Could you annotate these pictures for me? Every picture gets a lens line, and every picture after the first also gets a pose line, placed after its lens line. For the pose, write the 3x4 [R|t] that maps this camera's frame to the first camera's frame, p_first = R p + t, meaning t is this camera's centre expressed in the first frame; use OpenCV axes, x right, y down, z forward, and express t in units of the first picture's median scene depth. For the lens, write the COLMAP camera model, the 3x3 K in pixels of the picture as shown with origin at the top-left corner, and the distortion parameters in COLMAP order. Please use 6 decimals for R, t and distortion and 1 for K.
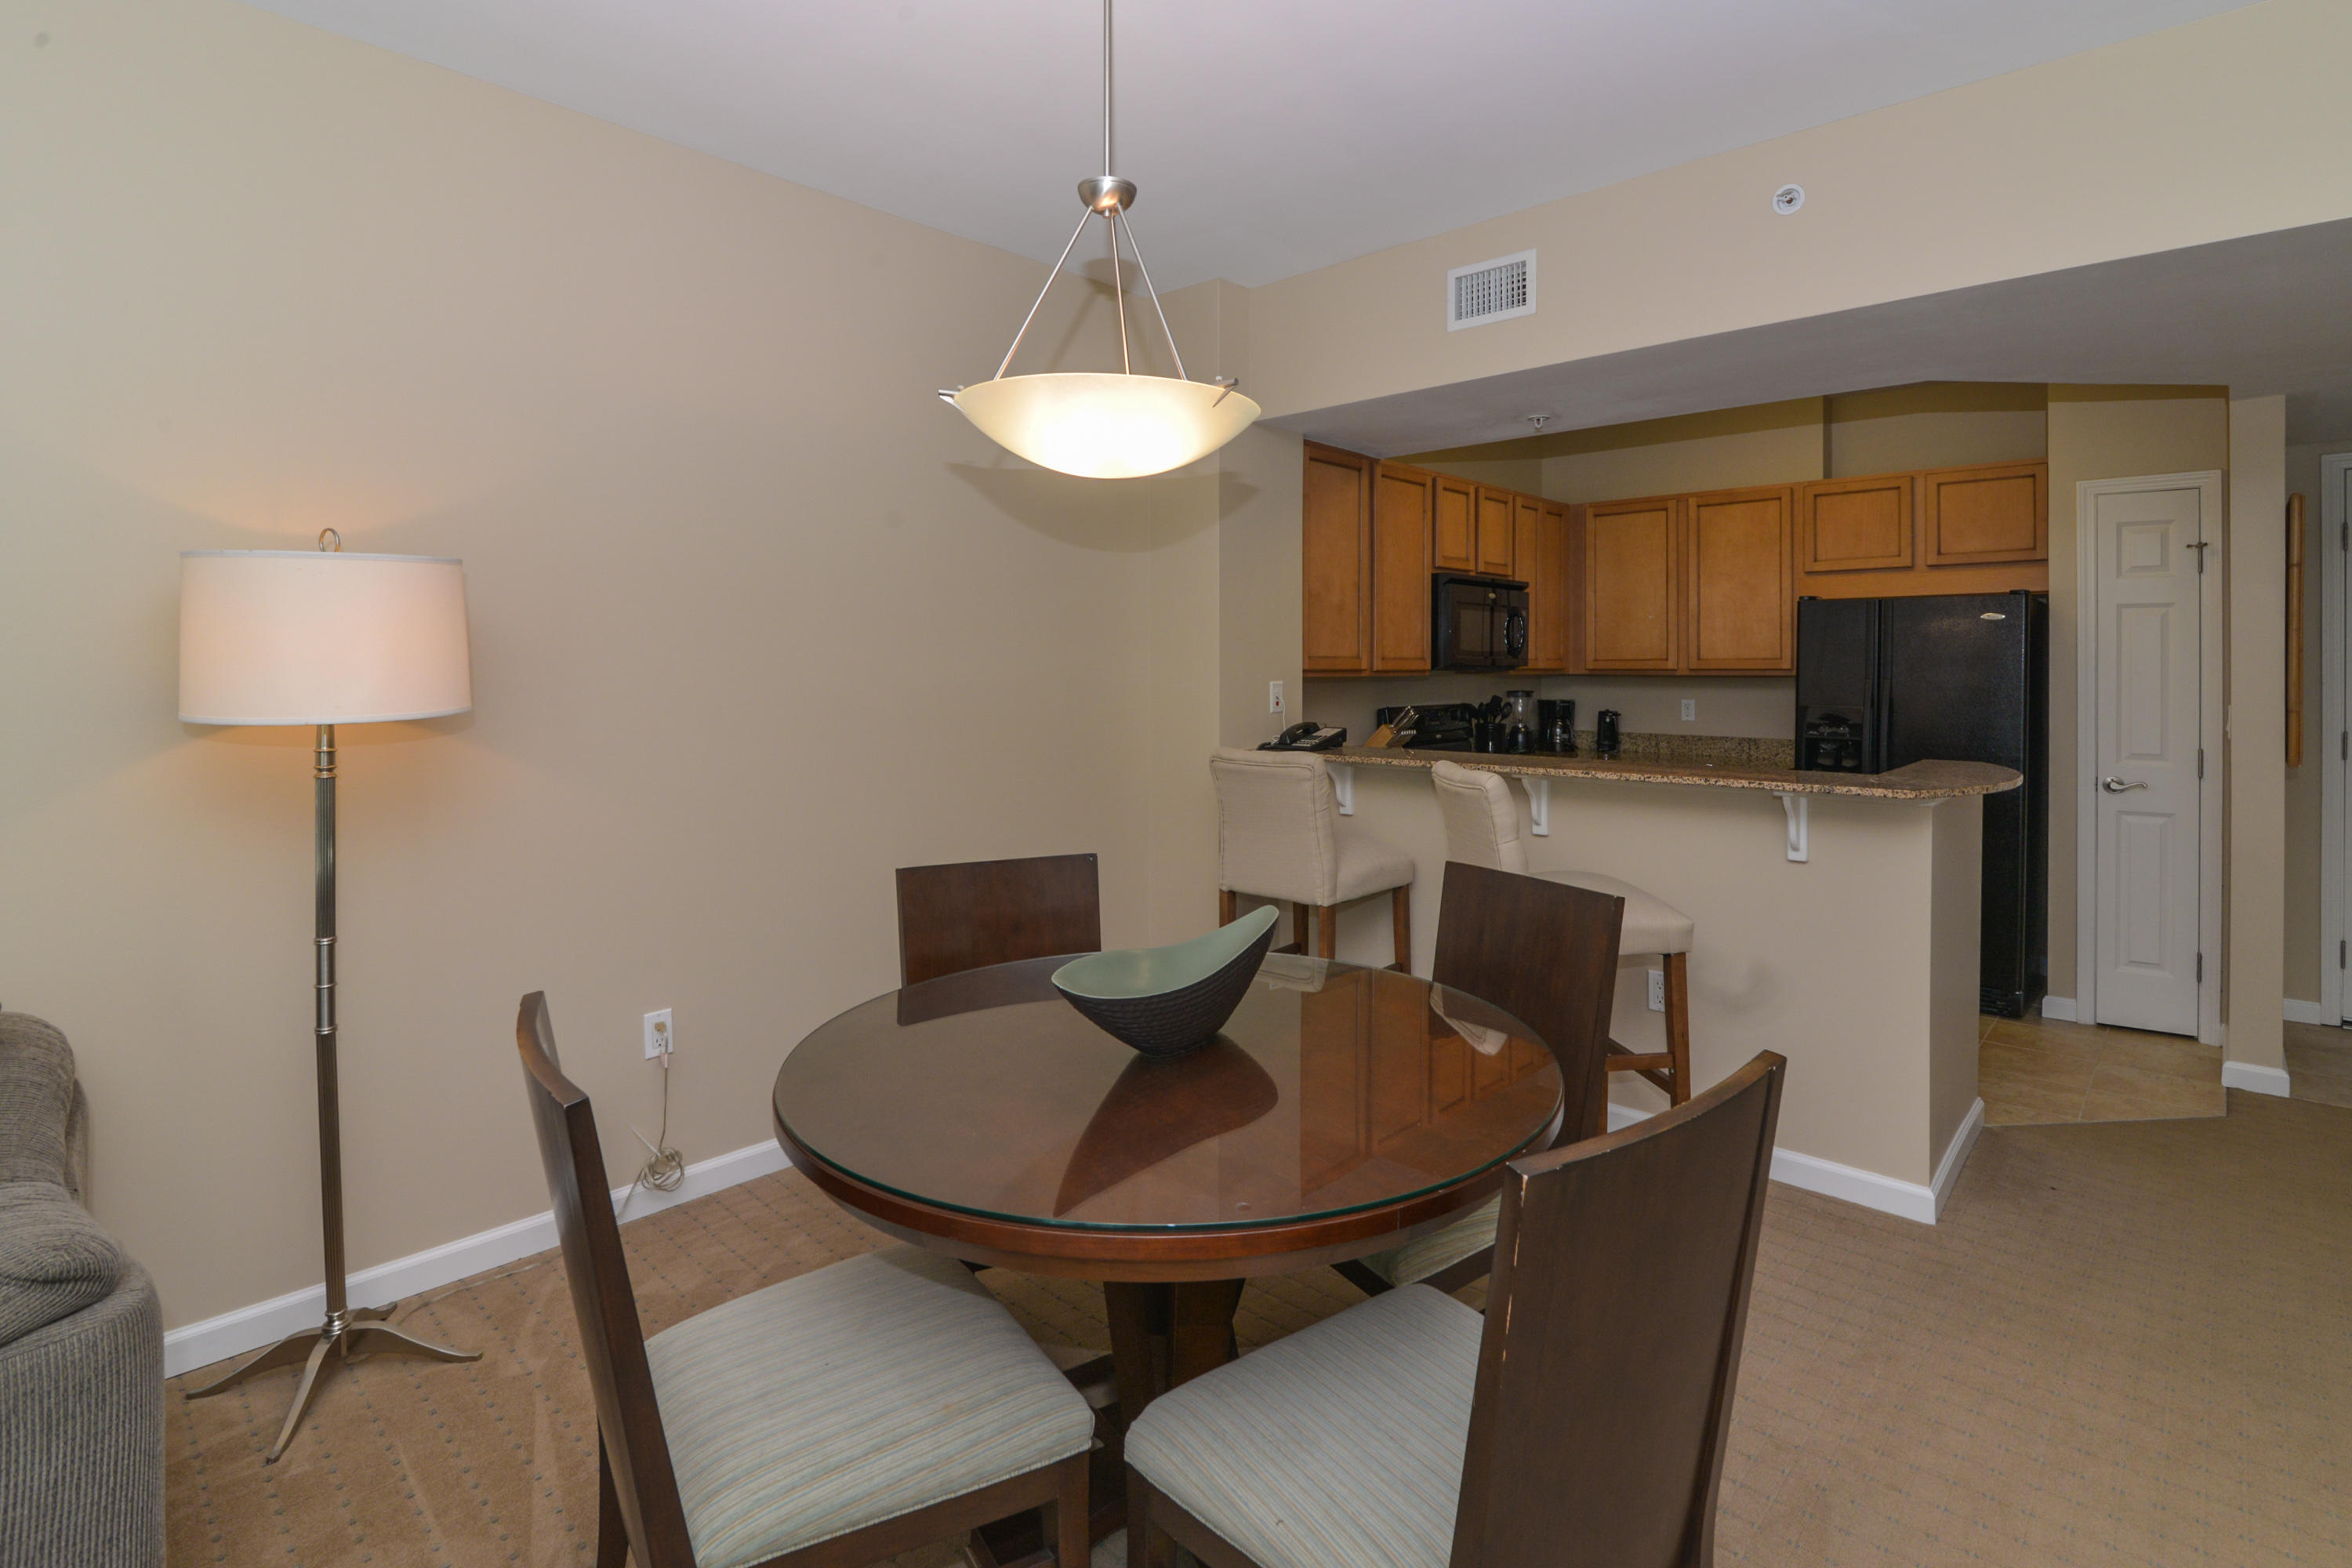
lens RADIAL K [[1136.7, 0, 1181.6], [0, 1136.7, 667.0], [0, 0, 1]] dist [-0.019120, -0.000233]
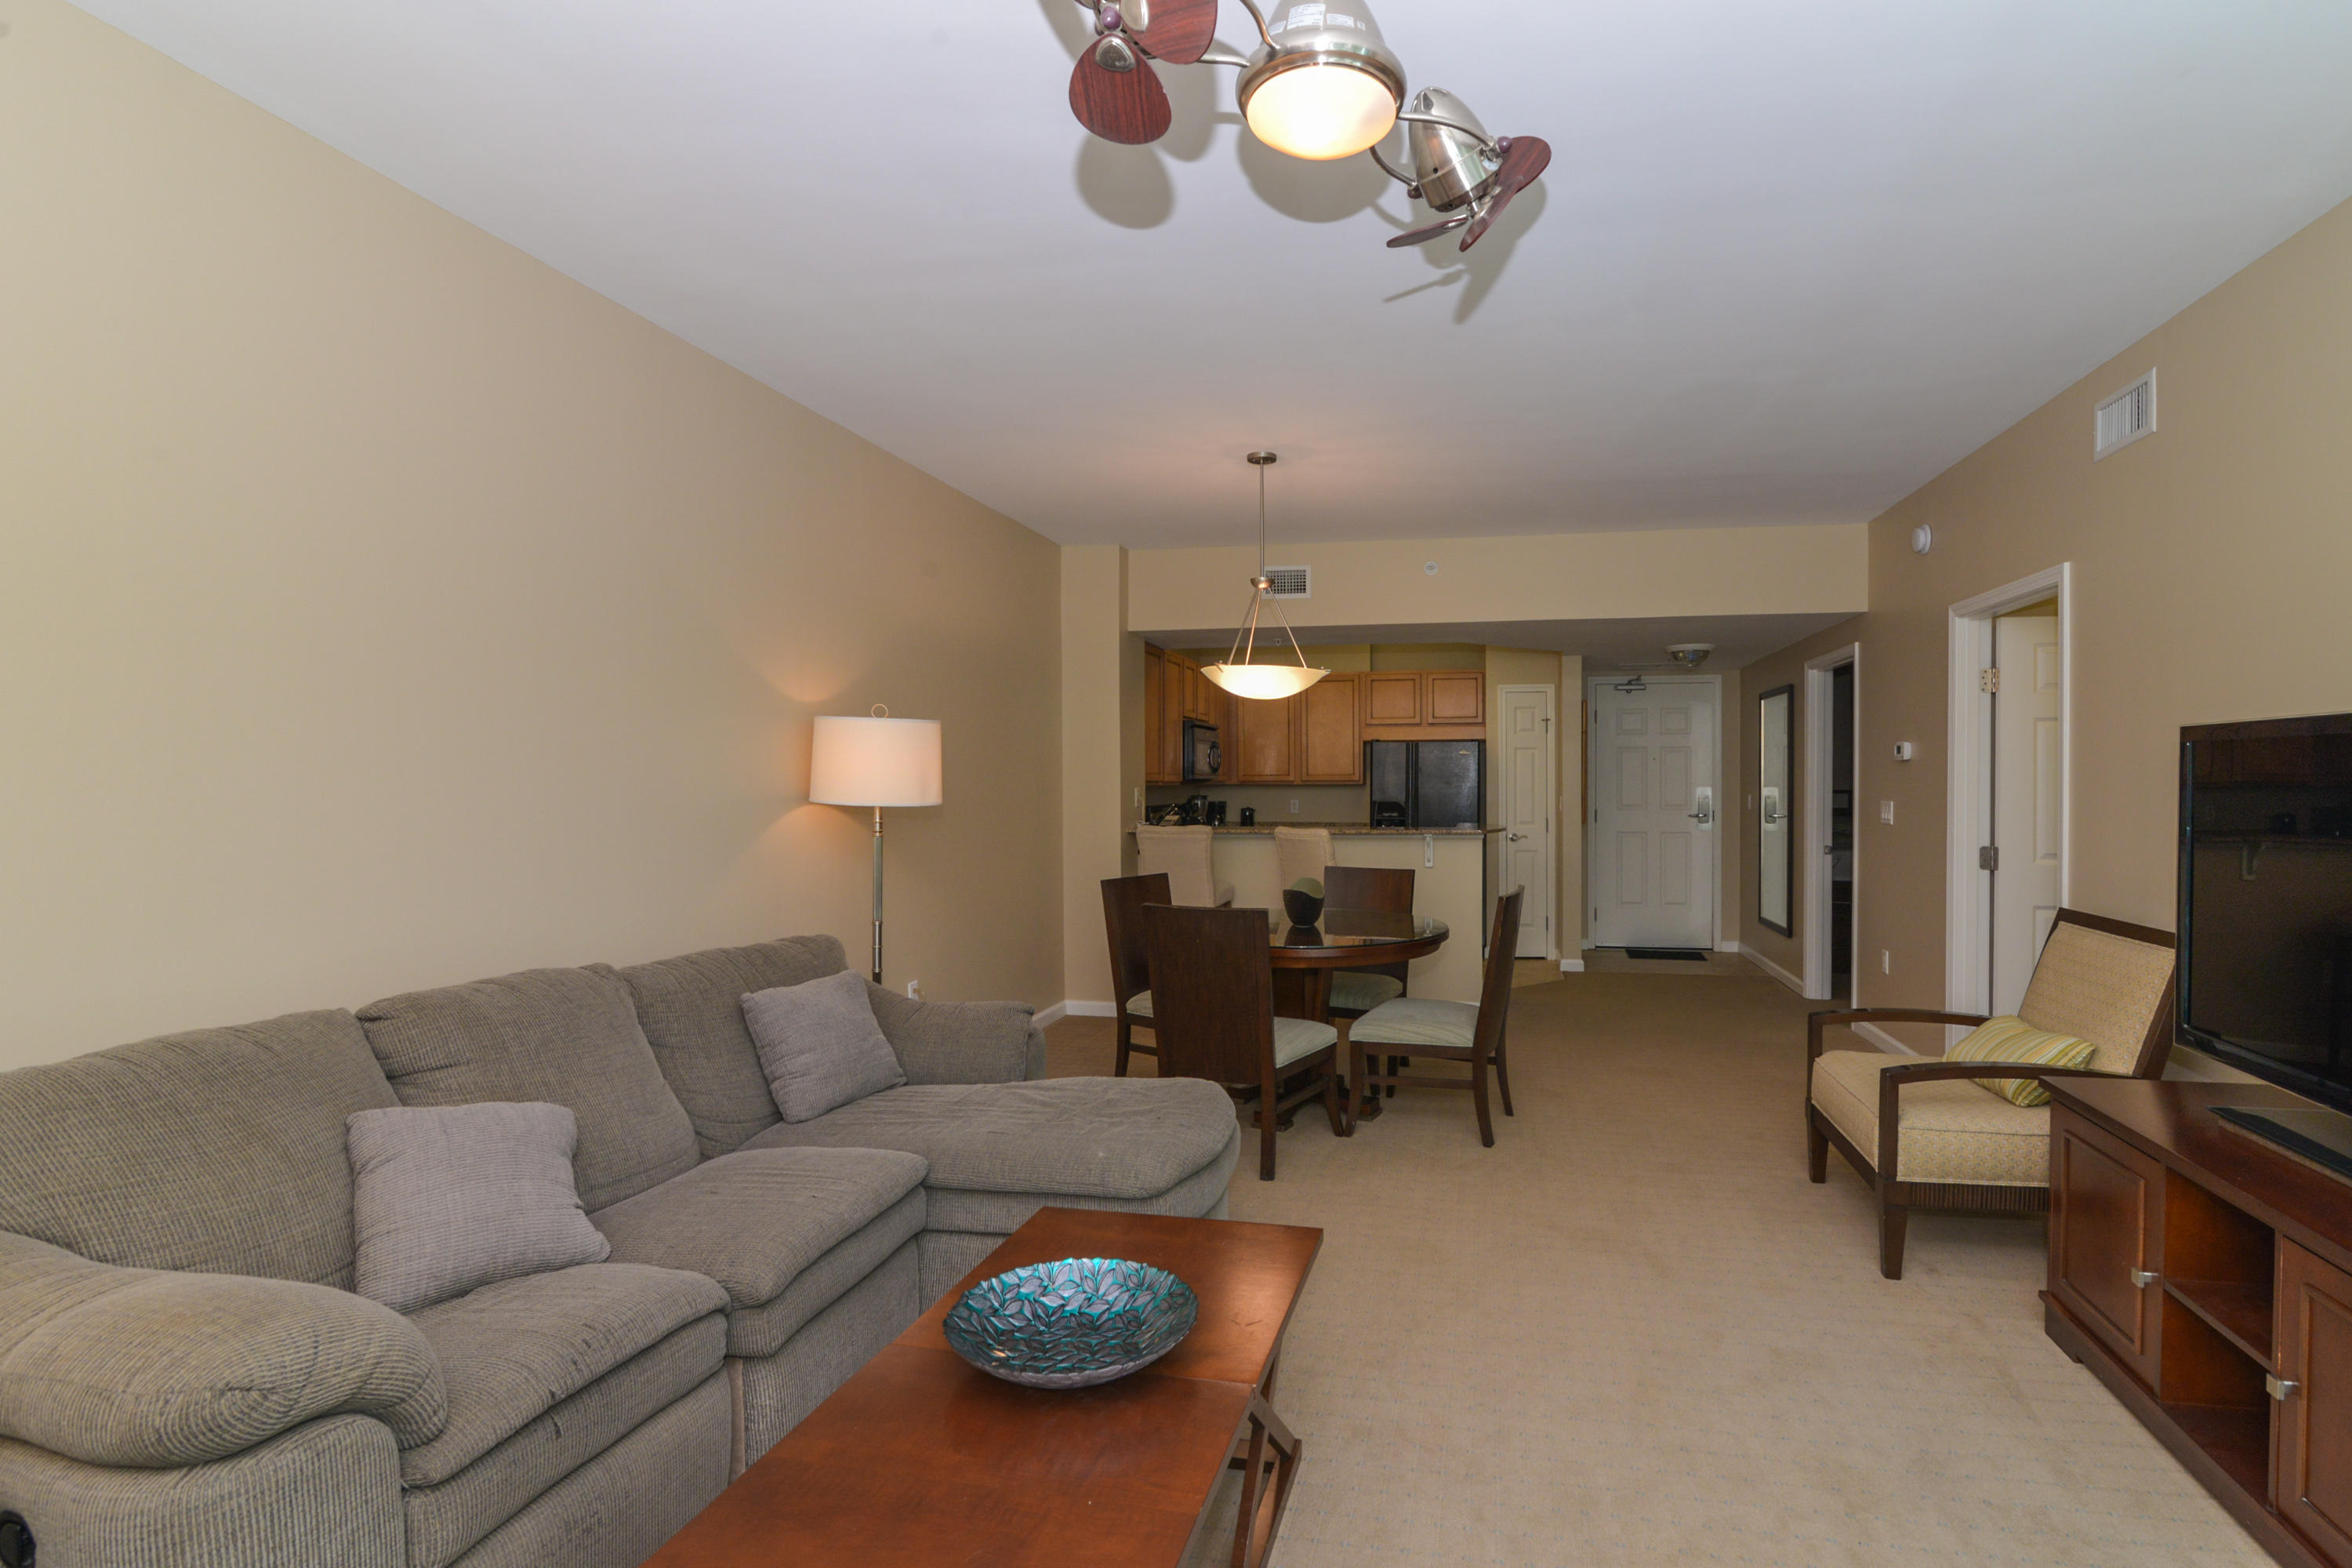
lens RADIAL K [[1113.1, 0, 1273.2], [0, 1113.1, 776.8], [0, 0, 1]] dist [-0.024218, -0.000133]
pose [[0.849435, 0.000590, 0.527692, -0.518684], [0.001917, 0.999989, -0.004203, 0.003571], [-0.527689, 0.004582, 0.849425, -0.411533]]
